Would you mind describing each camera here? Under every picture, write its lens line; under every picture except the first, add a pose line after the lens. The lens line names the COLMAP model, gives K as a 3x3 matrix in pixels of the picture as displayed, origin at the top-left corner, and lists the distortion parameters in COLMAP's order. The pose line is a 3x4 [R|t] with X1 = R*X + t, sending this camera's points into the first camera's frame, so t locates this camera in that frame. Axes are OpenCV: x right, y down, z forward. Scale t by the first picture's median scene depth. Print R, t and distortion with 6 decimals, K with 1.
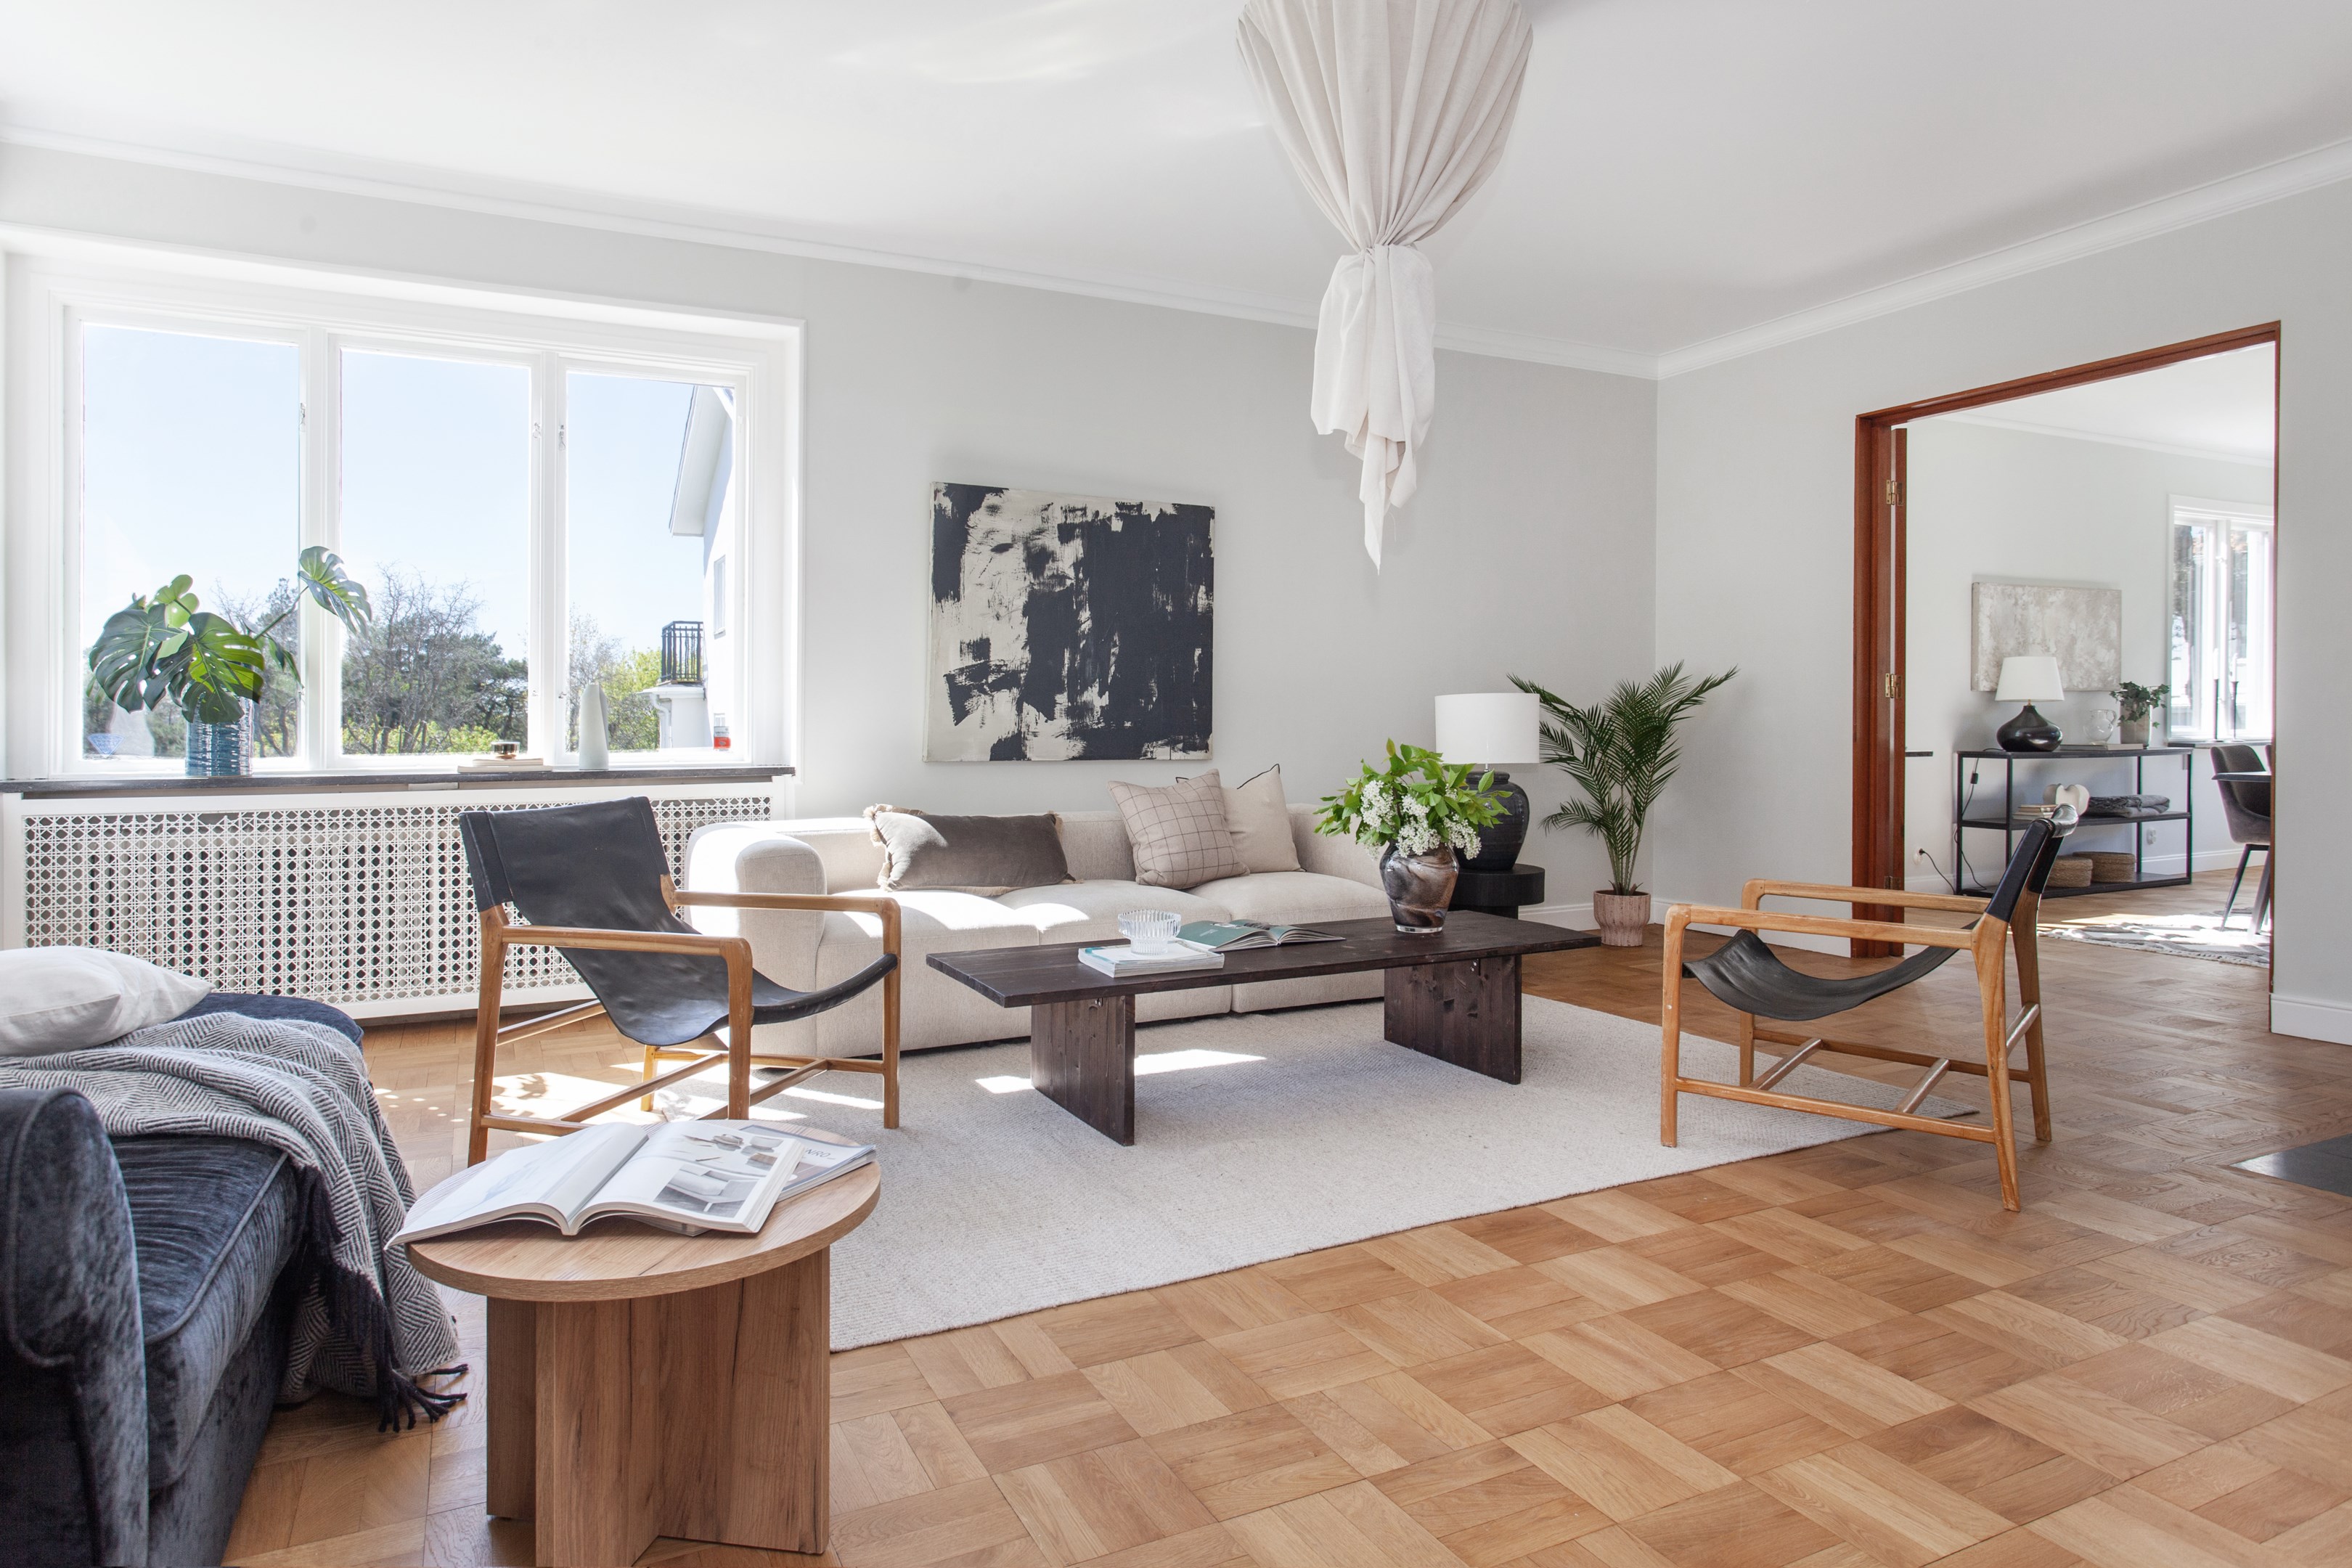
lens RADIAL K [[1377.8, 0, 1172.6], [0, 1377.8, 754.9], [0, 0, 1]] dist [-0.013633, 0.013073]
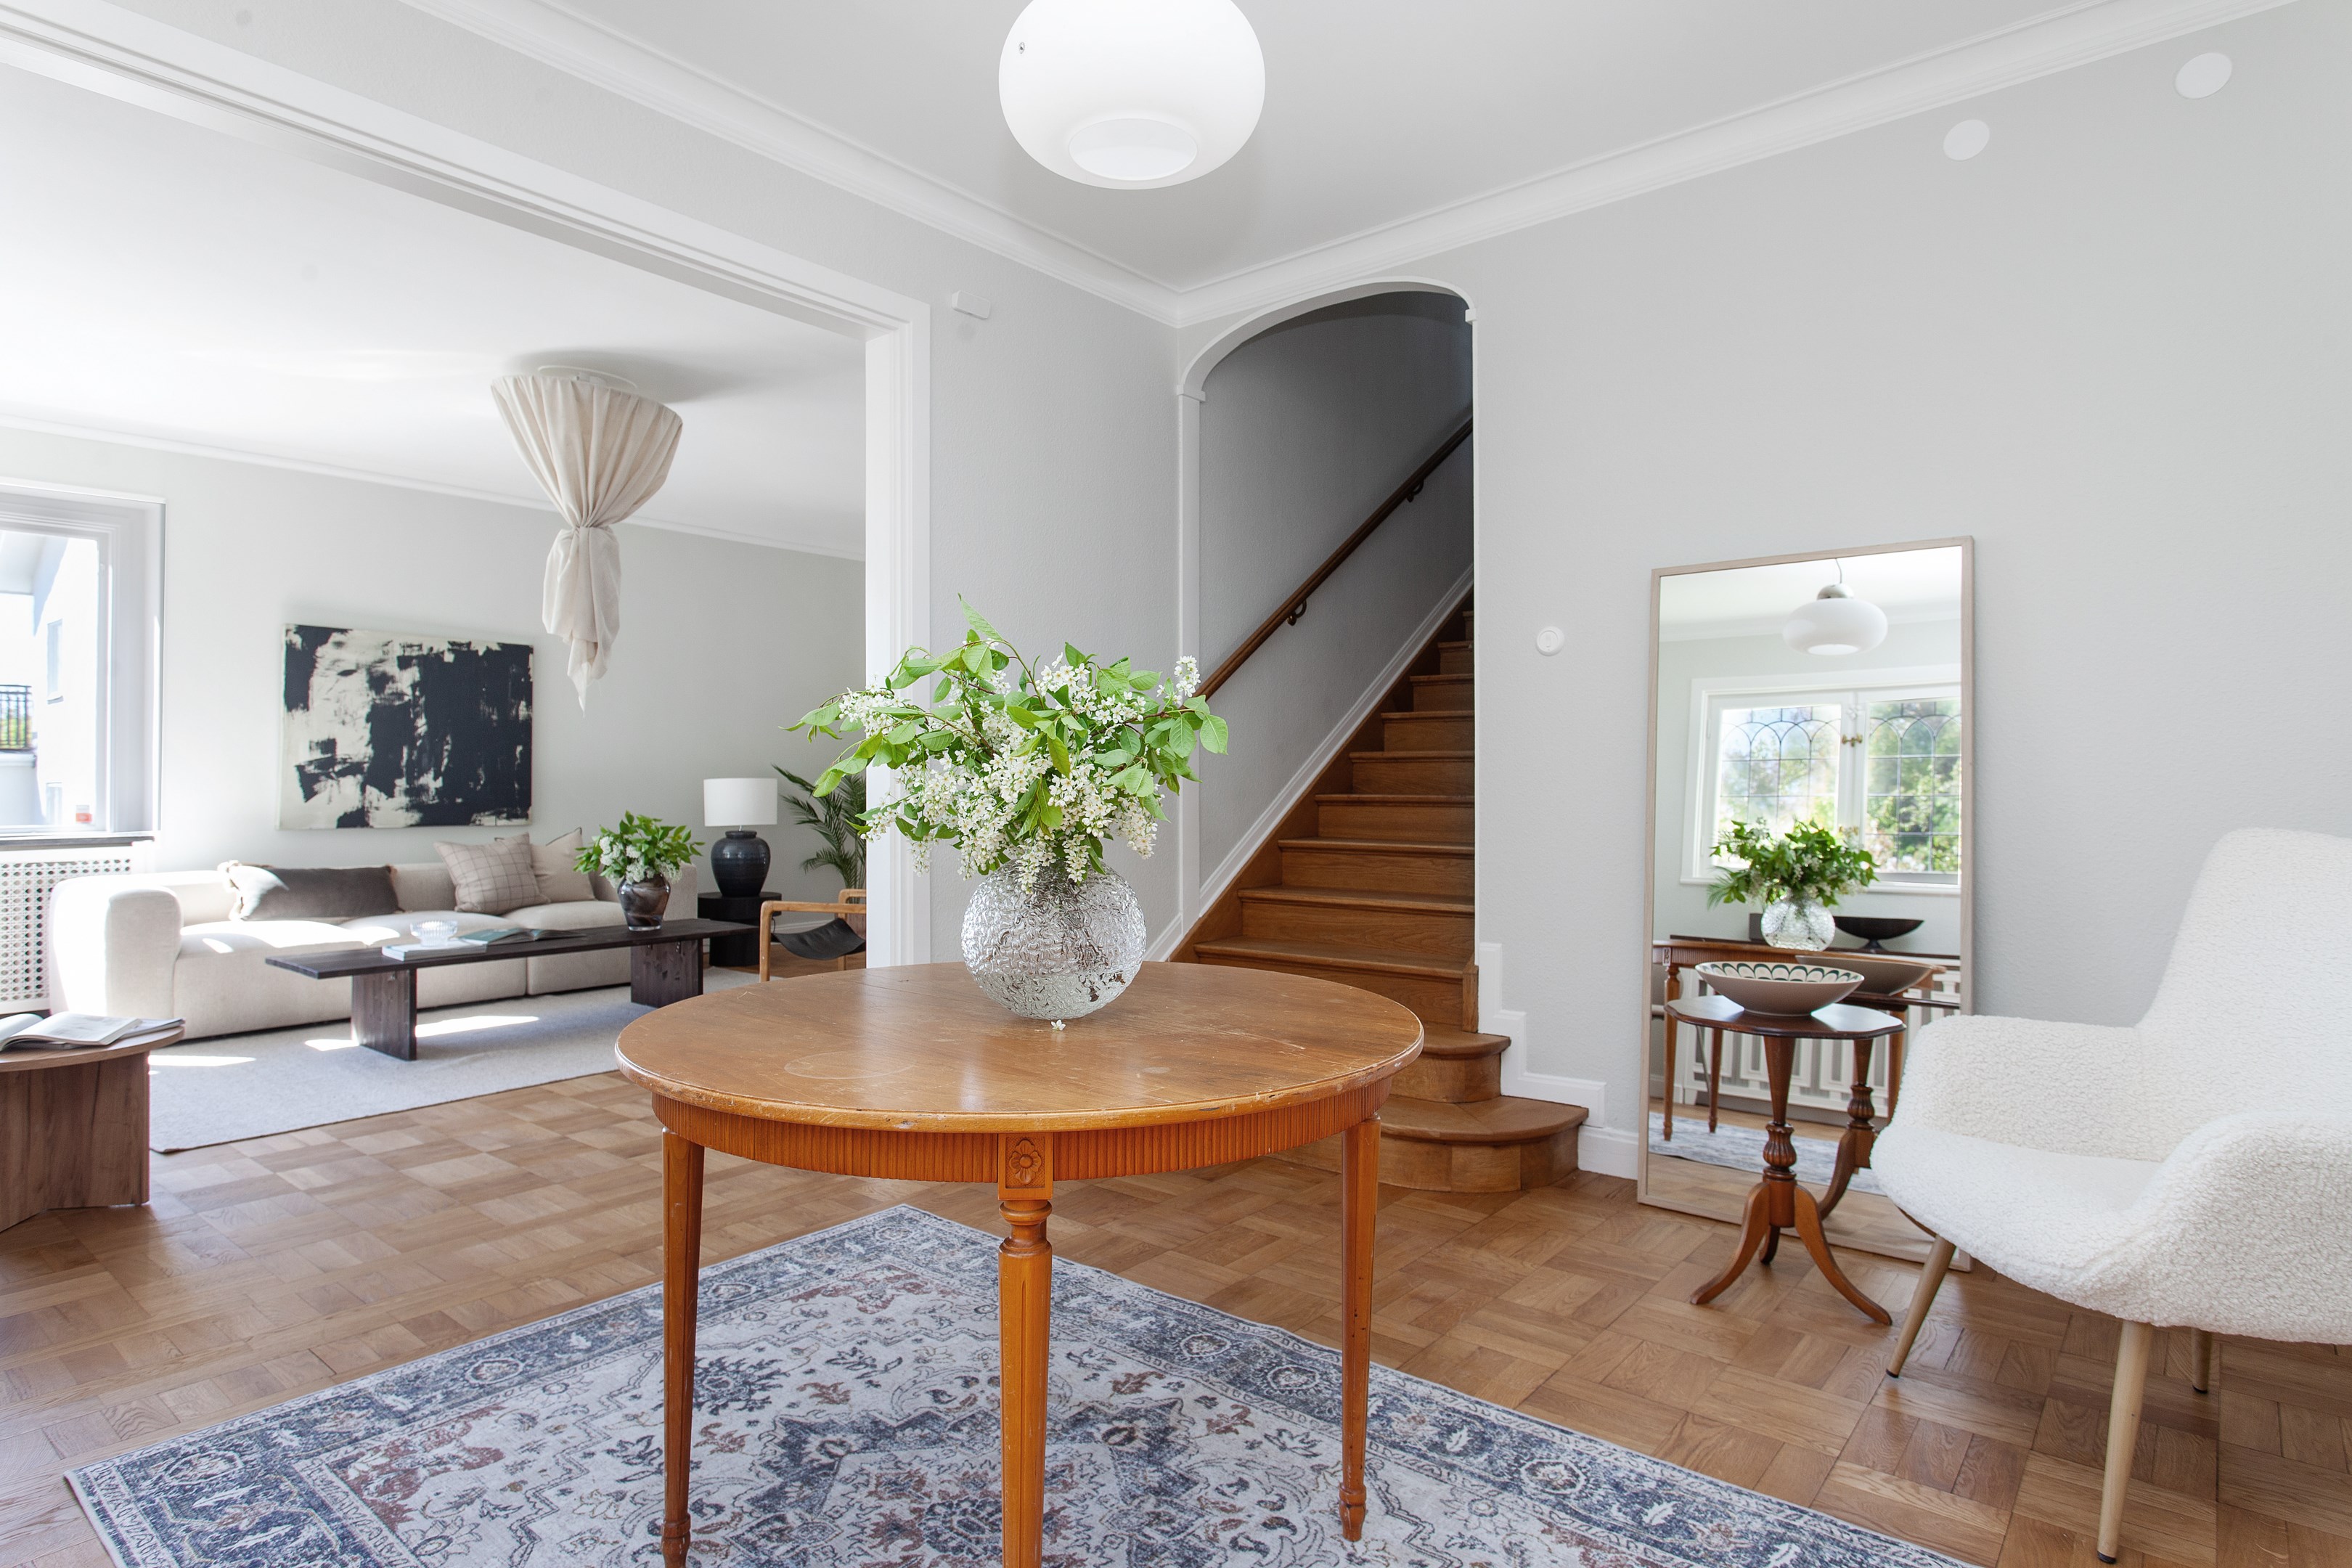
lens RADIAL K [[1261.8, 0, 1247.7], [0, 1261.8, 791.7], [0, 0, 1]] dist [-0.003253, -0.000963]
pose [[0.901432, -0.003091, 0.432910, 0.140512], [0.010752, 0.999826, -0.015250, -0.003265], [-0.432788, 0.018401, 0.901308, -0.512330]]
